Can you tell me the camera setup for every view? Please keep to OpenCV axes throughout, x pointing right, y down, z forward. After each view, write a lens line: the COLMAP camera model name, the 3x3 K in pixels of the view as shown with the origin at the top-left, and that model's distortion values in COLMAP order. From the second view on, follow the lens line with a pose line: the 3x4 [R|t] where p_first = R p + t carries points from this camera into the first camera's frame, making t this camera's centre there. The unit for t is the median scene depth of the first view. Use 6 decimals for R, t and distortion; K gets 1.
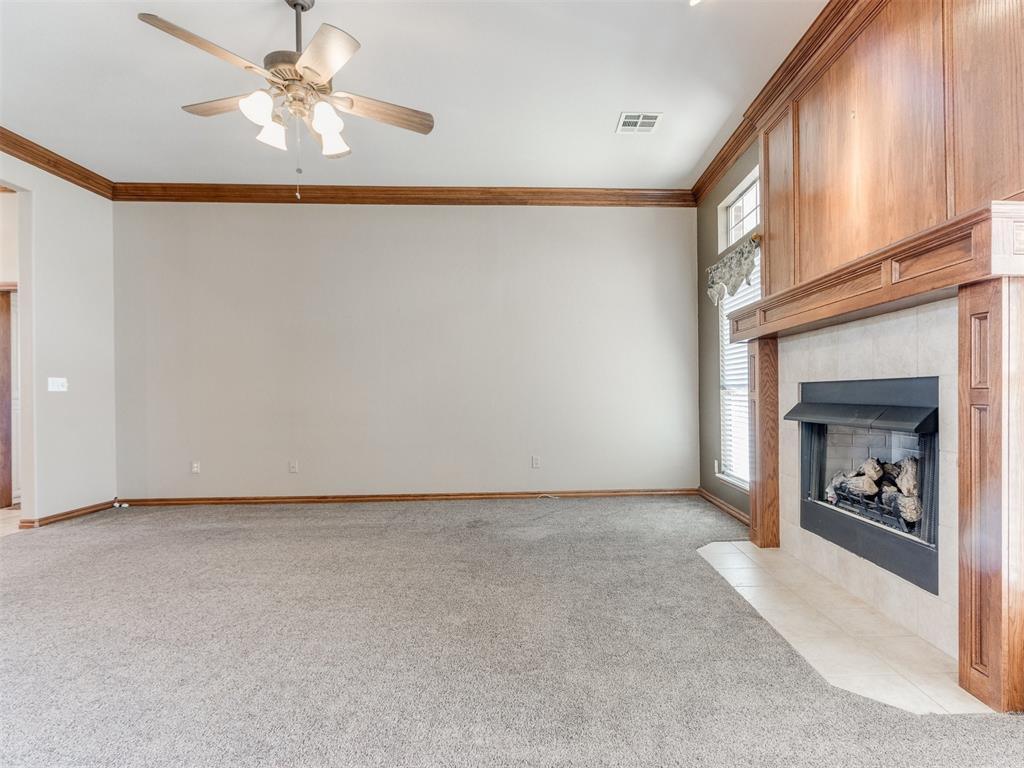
lens RADIAL K [[531.3, 0, 567.8], [0, 531.3, 393.5], [0, 0, 1]] dist [0.001899, 0.000497]
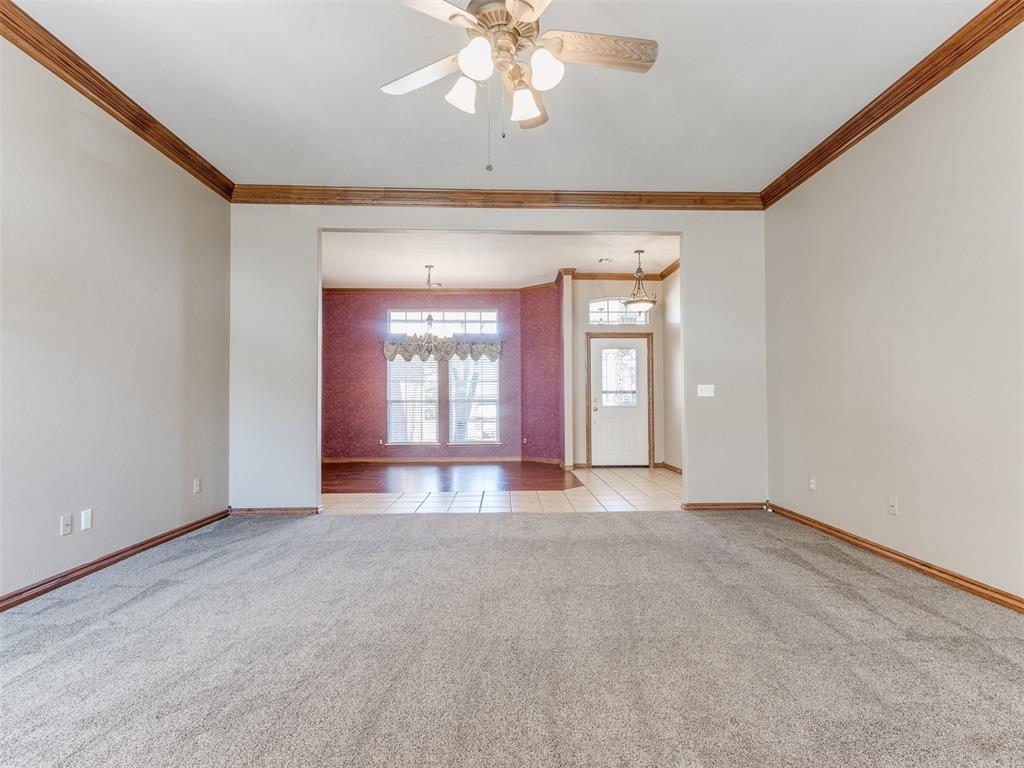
lens RADIAL K [[532.8, 0, 521.3], [0, 532.8, 394.1], [0, 0, 1]] dist [0.001766, 0.000035]
pose [[-0.018052, -0.007566, -0.999808, 0.220454], [0.004484, 0.999961, -0.007648, -0.002441], [0.999827, -0.004622, -0.018018, 0.679524]]
